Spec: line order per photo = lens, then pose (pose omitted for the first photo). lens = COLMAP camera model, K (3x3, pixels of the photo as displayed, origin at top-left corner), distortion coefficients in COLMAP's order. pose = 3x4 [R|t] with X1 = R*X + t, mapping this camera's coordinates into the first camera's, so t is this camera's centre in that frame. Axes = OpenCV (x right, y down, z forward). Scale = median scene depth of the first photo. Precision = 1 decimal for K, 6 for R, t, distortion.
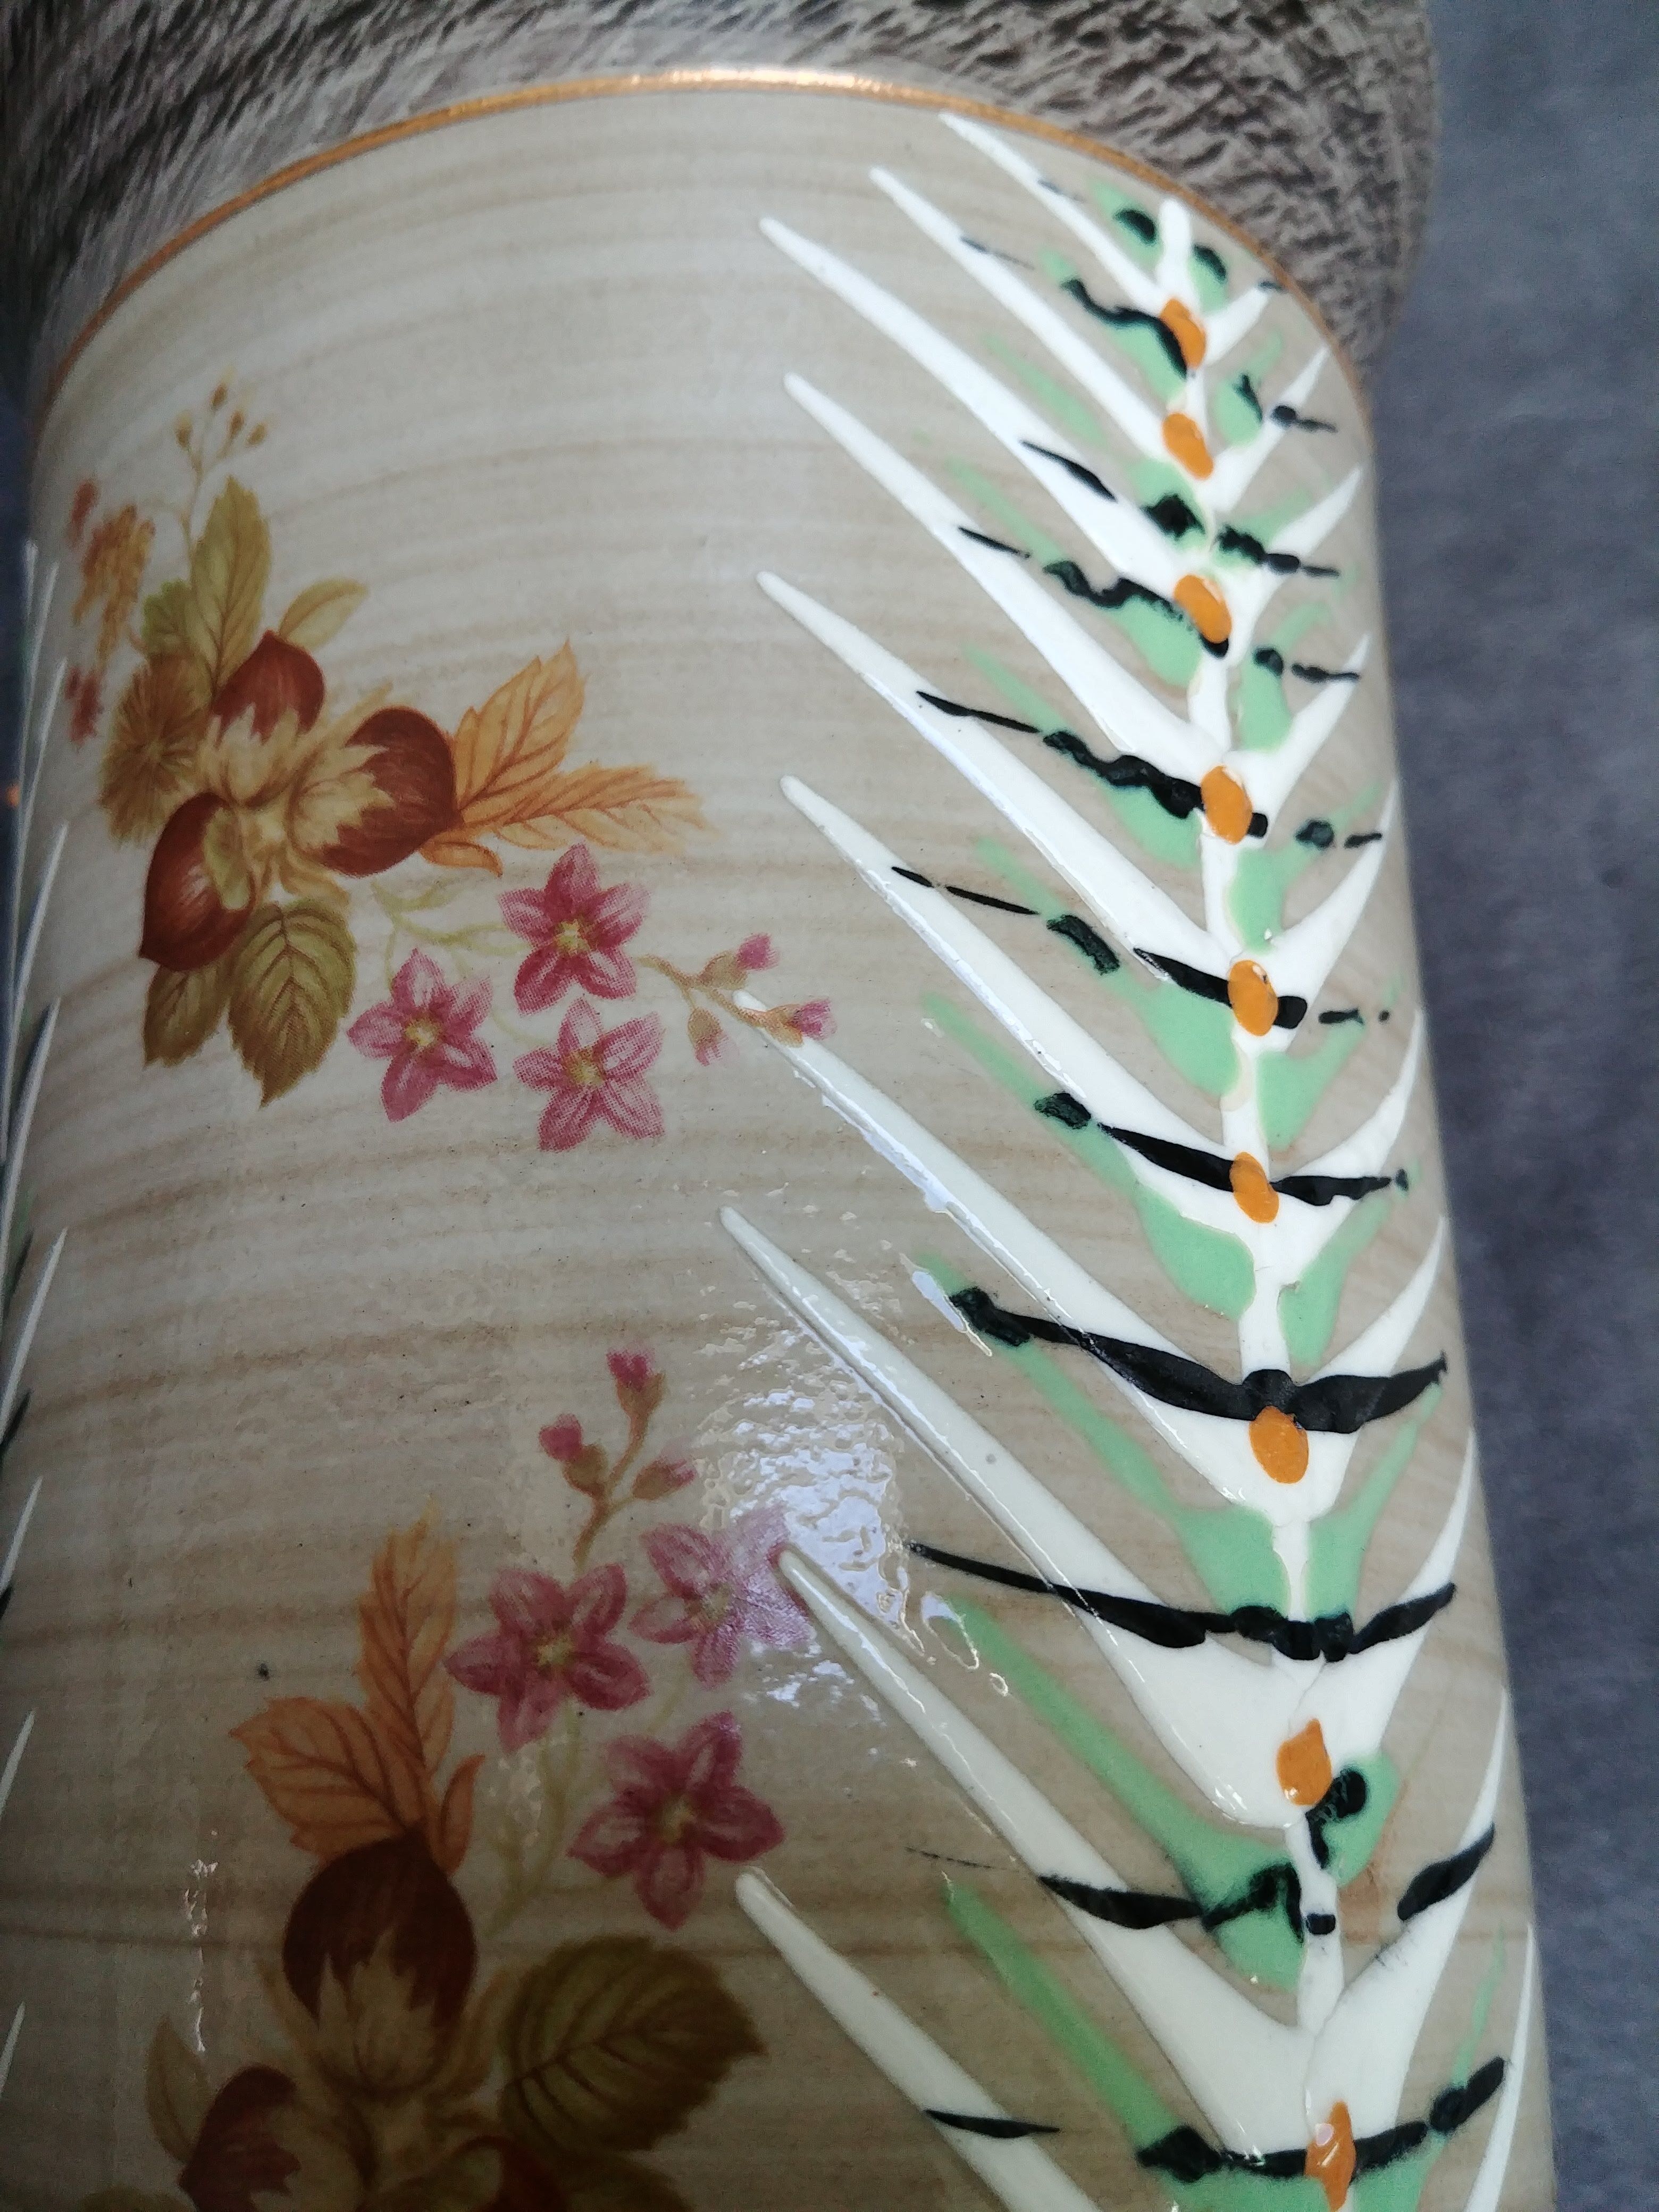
lens RADIAL K [[1751.2, 0, 836.7], [0, 1751.2, 1057.0], [0, 0, 1]] dist [0.094158, -0.126488]
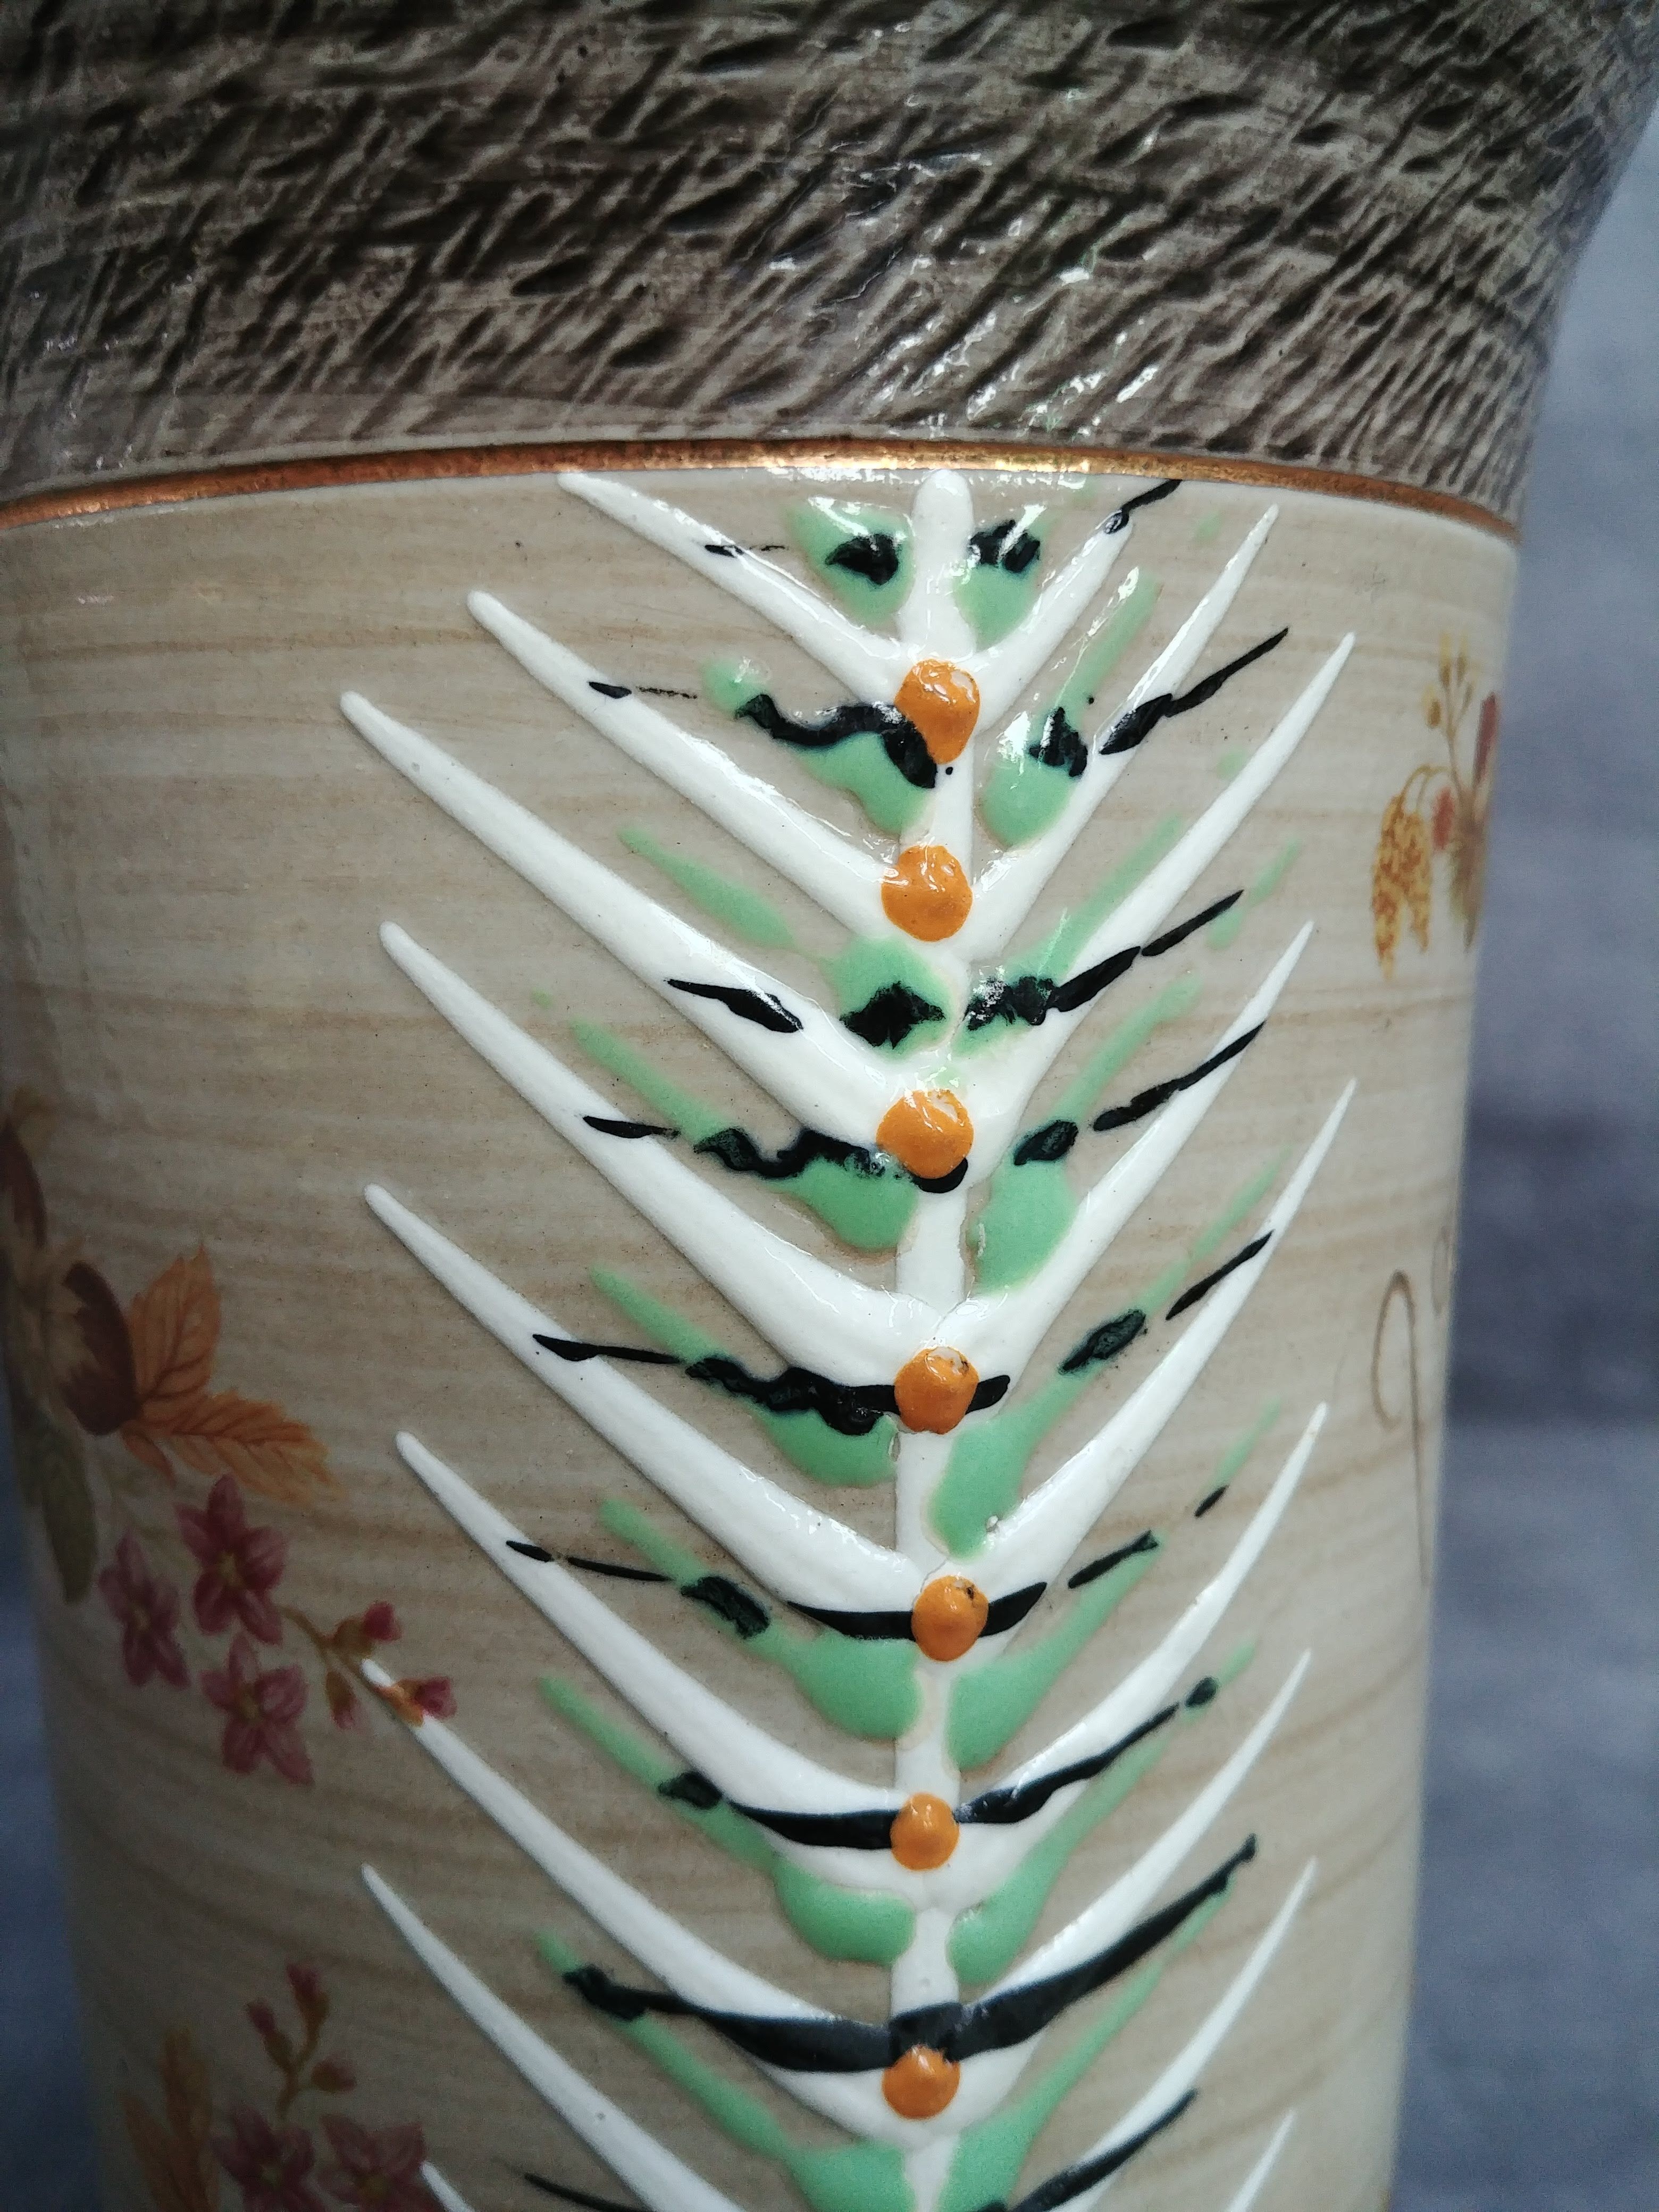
lens RADIAL K [[1751.2, 0, 836.7], [0, 1751.2, 1057.0], [0, 0, 1]] dist [0.094158, -0.126488]
pose [[0.940459, 0.053299, -0.335701, 0.494015], [0.102331, 0.897414, 0.429159, -0.718756], [0.324137, -0.437959, 0.838527, 0.370803]]
